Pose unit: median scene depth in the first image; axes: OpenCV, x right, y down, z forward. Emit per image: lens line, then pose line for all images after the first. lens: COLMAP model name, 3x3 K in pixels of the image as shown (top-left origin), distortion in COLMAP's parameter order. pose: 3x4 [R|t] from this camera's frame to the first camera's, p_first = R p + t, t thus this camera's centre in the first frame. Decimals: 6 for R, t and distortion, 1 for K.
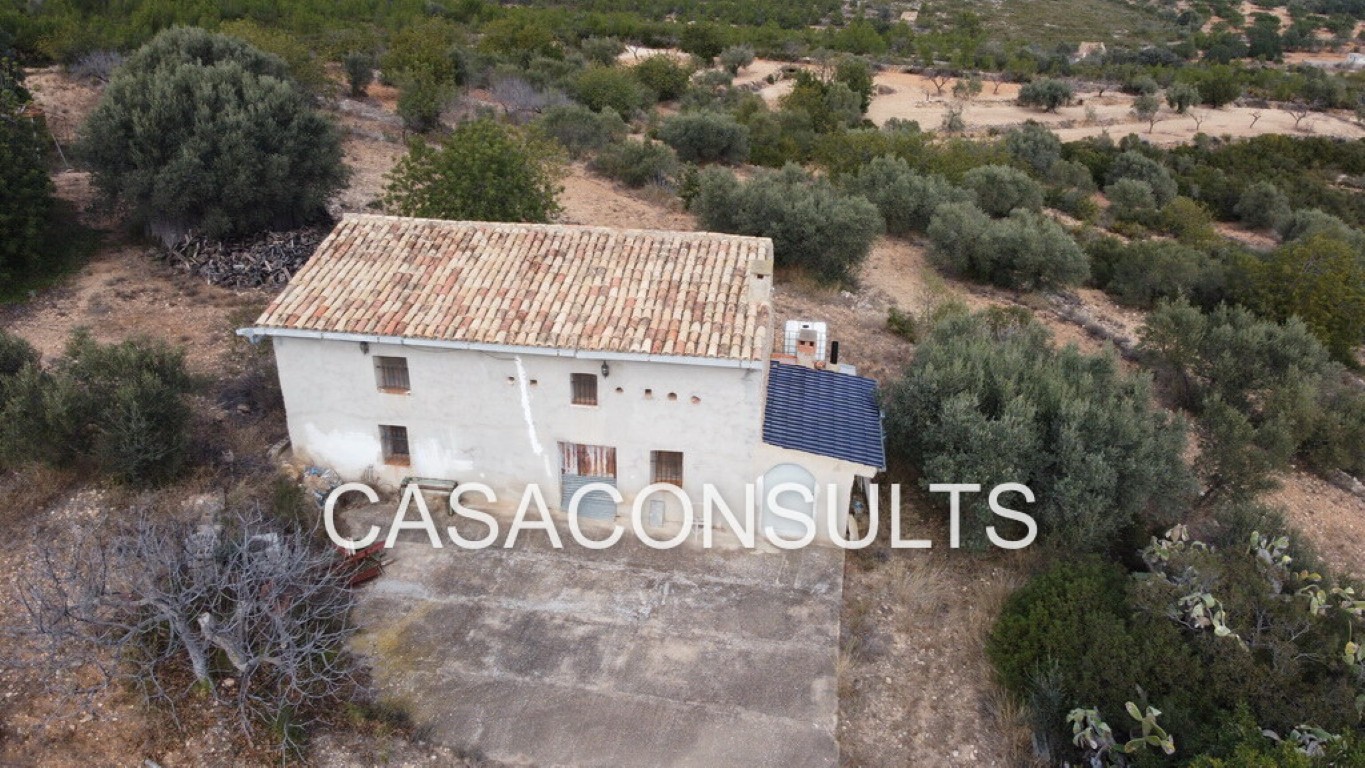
lens RADIAL K [[1039.8, 0, 679.1], [0, 1039.8, 380.5], [0, 0, 1]] dist [-0.003993, 0.001262]
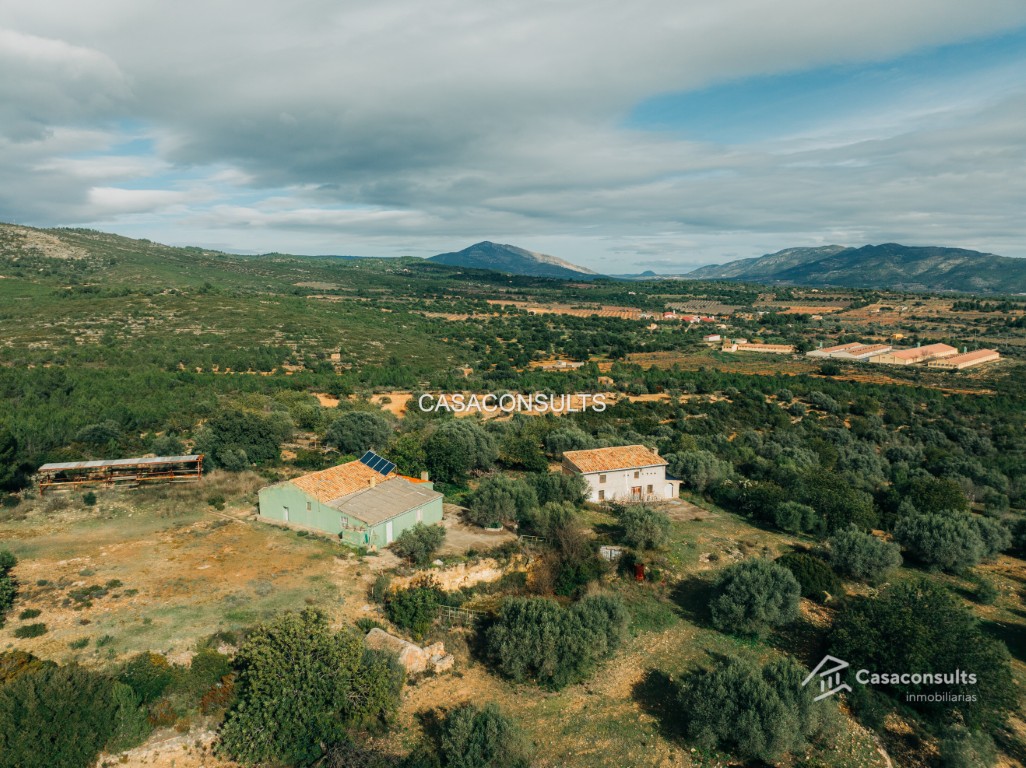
lens RADIAL K [[722.5, 0, 512.9], [0, 722.5, 380.9], [0, 0, 1]] dist [-0.040126, 0.001716]
pose [[0.853516, -0.079502, 0.514965, -2.151378], [0.220912, 0.950287, -0.219438, 0.189864], [-0.471919, 0.301056, 0.828648, -1.626947]]
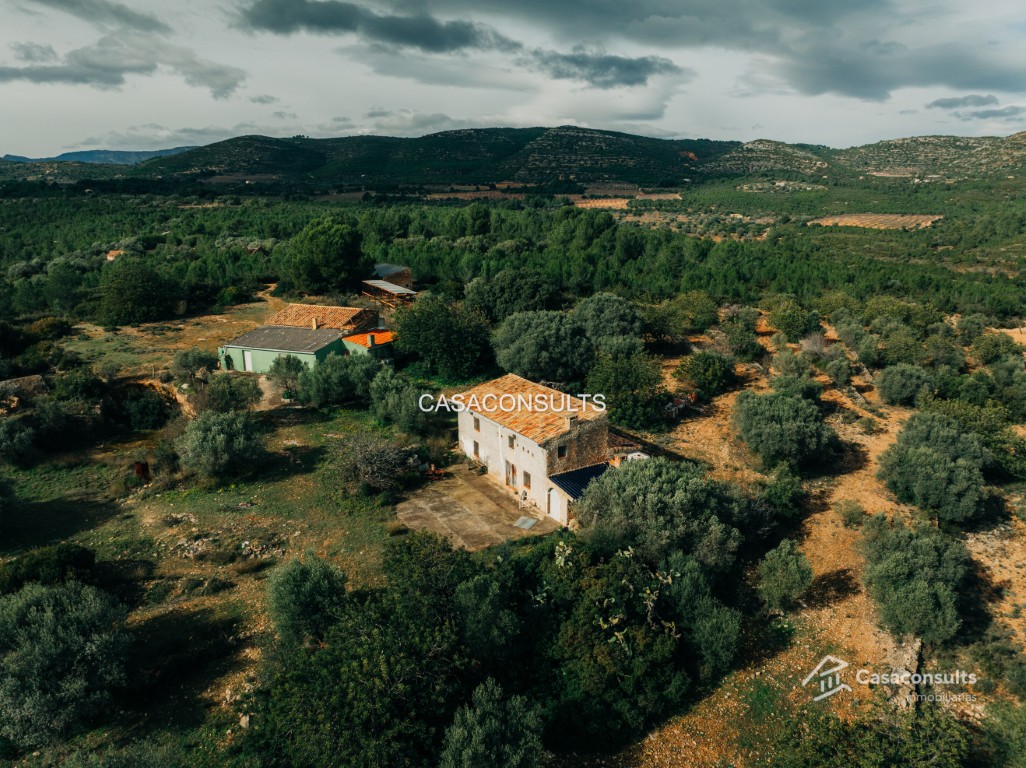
lens RADIAL K [[722.5, 0, 512.9], [0, 722.5, 380.9], [0, 0, 1]] dist [-0.040126, 0.001716]
pose [[0.649897, 0.176674, -0.739203, 1.175384], [-0.304738, 0.951575, -0.040488, -0.064194], [0.696254, 0.251576, 0.672265, -0.321754]]
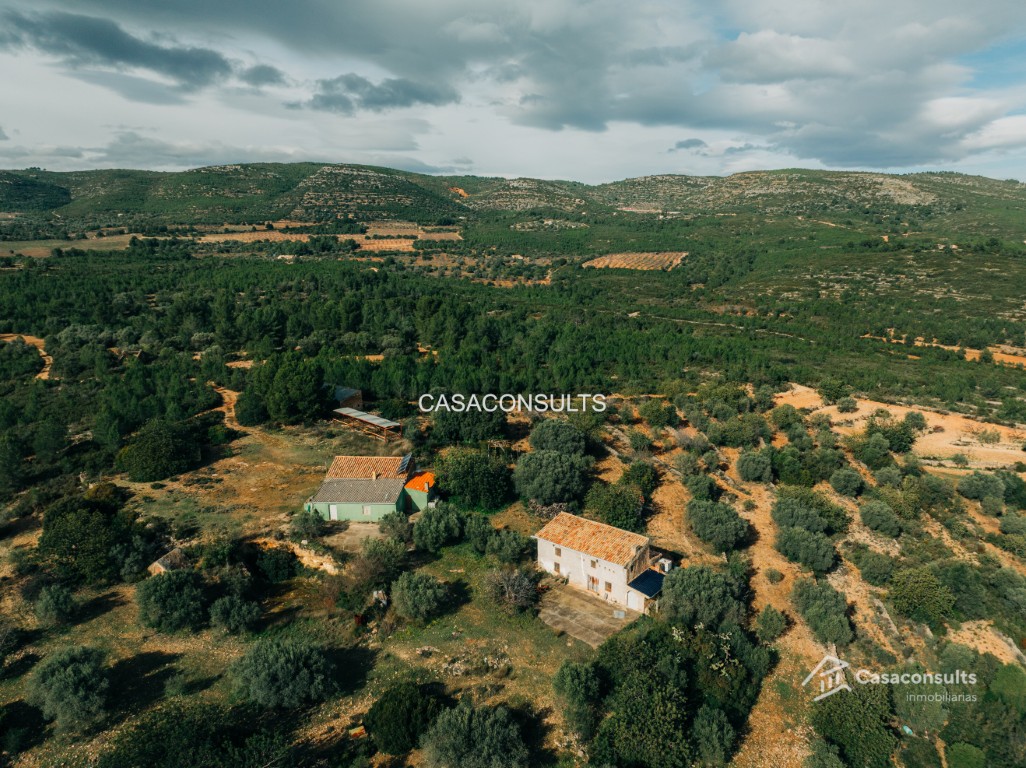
lens RADIAL K [[722.5, 0, 512.9], [0, 722.5, 380.9], [0, 0, 1]] dist [-0.040126, 0.001716]
pose [[0.851863, 0.094727, -0.515127, 1.028758], [-0.200676, 0.967487, -0.153945, -0.187965], [0.483796, 0.234513, 0.843176, -1.804106]]
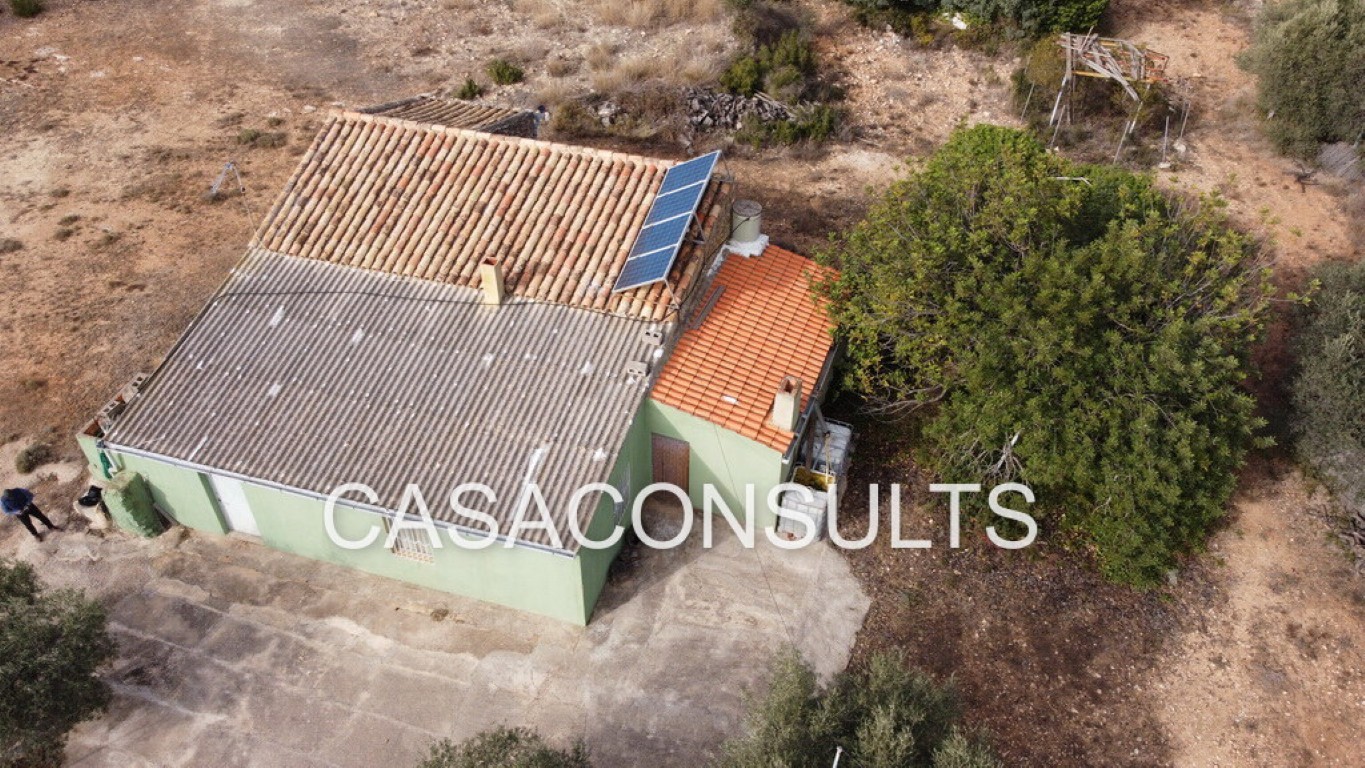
lens RADIAL K [[1037.8, 0, 677.2], [0, 1037.8, 387.7], [0, 0, 1]] dist [-0.006278, 0.003071]
pose [[0.720057, 0.459657, -0.519839, -0.672966], [-0.287470, 0.879429, 0.379428, -0.441318], [0.631568, -0.123771, 0.765377, 0.317351]]
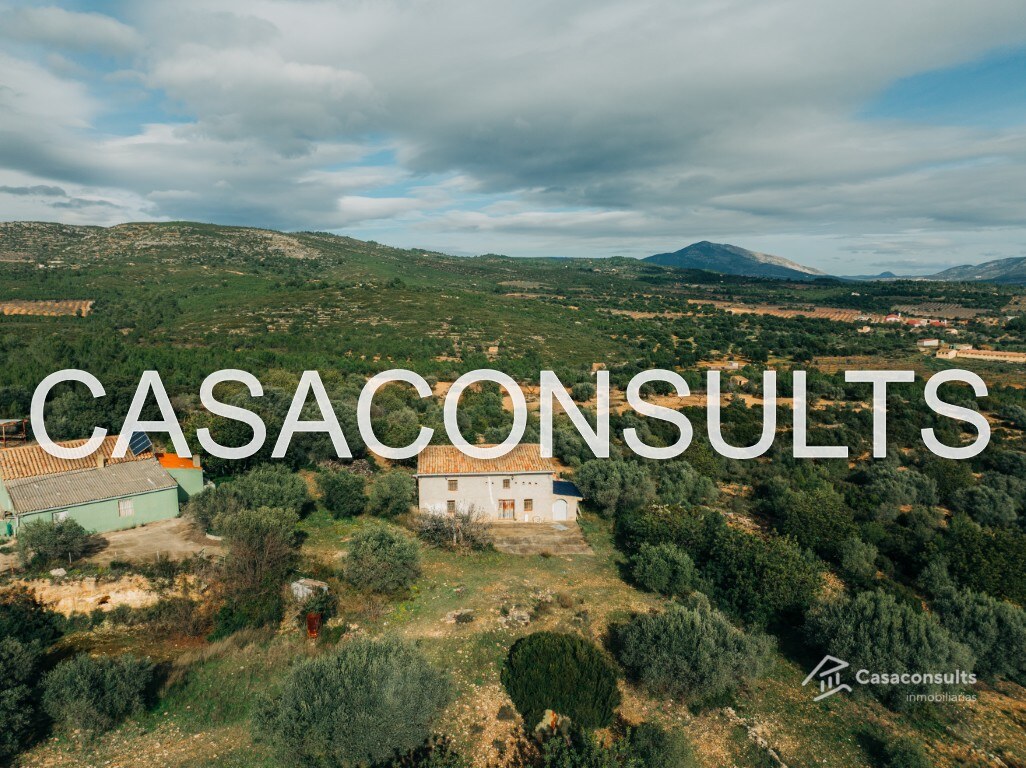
lens RADIAL K [[722.5, 0, 512.9], [0, 722.5, 380.9], [0, 0, 1]] dist [-0.040126, 0.001716]
pose [[0.968180, -0.041204, 0.246839, -0.614072], [0.109492, 0.956680, -0.269769, 0.316137], [-0.225030, 0.288212, 0.930750, -1.363696]]
